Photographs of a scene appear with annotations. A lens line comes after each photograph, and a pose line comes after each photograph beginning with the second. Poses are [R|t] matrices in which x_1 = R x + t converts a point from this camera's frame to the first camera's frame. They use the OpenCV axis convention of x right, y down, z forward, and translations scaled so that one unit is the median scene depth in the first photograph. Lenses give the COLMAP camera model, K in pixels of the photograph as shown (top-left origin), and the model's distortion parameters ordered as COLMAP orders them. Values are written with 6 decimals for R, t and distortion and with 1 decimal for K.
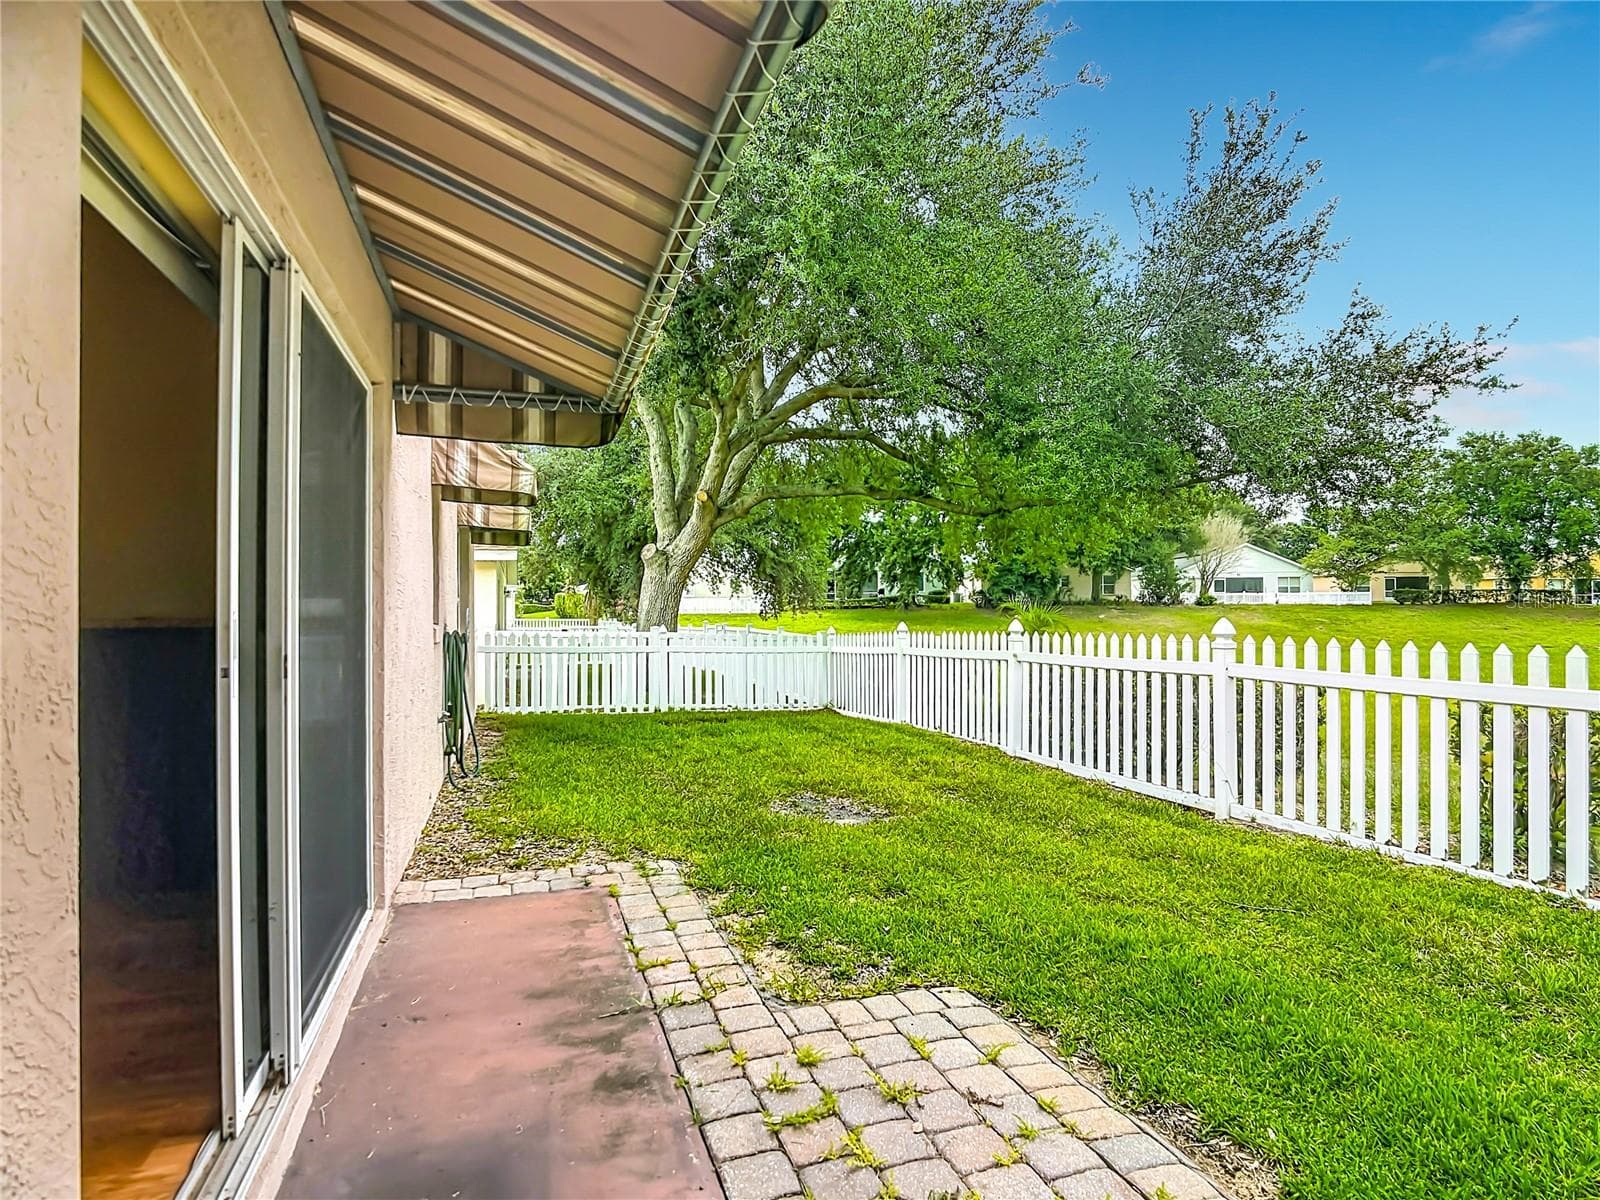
lens RADIAL K [[822.9, 0, 800.0], [0, 822.9, 600.0], [0, 0, 1]] dist [-0.005569, -0.020790]
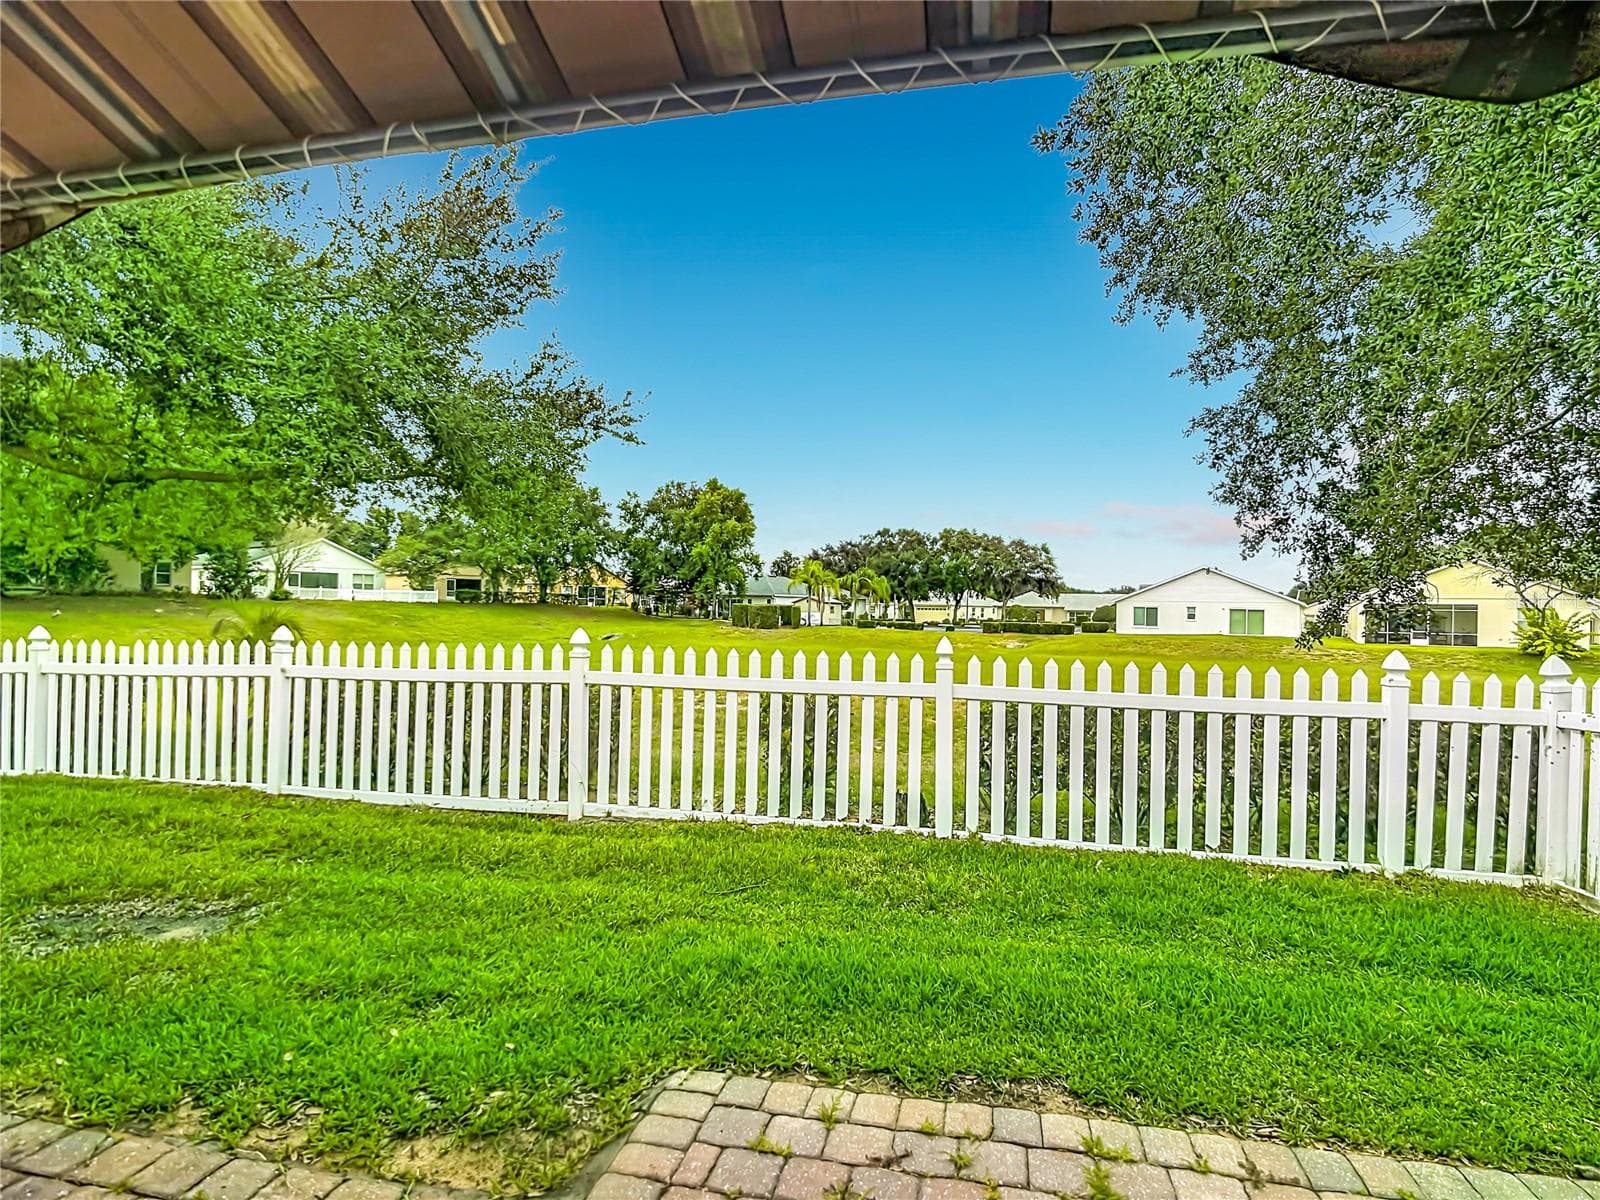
lens RADIAL K [[822.9, 0, 800.0], [0, 822.9, 600.0], [0, 0, 1]] dist [-0.005569, -0.020790]
pose [[0.519510, 0.023170, 0.854150, -0.190342], [-0.027344, 0.999571, -0.010484, -0.008391], [-0.854027, -0.017909, 0.519921, 0.170257]]
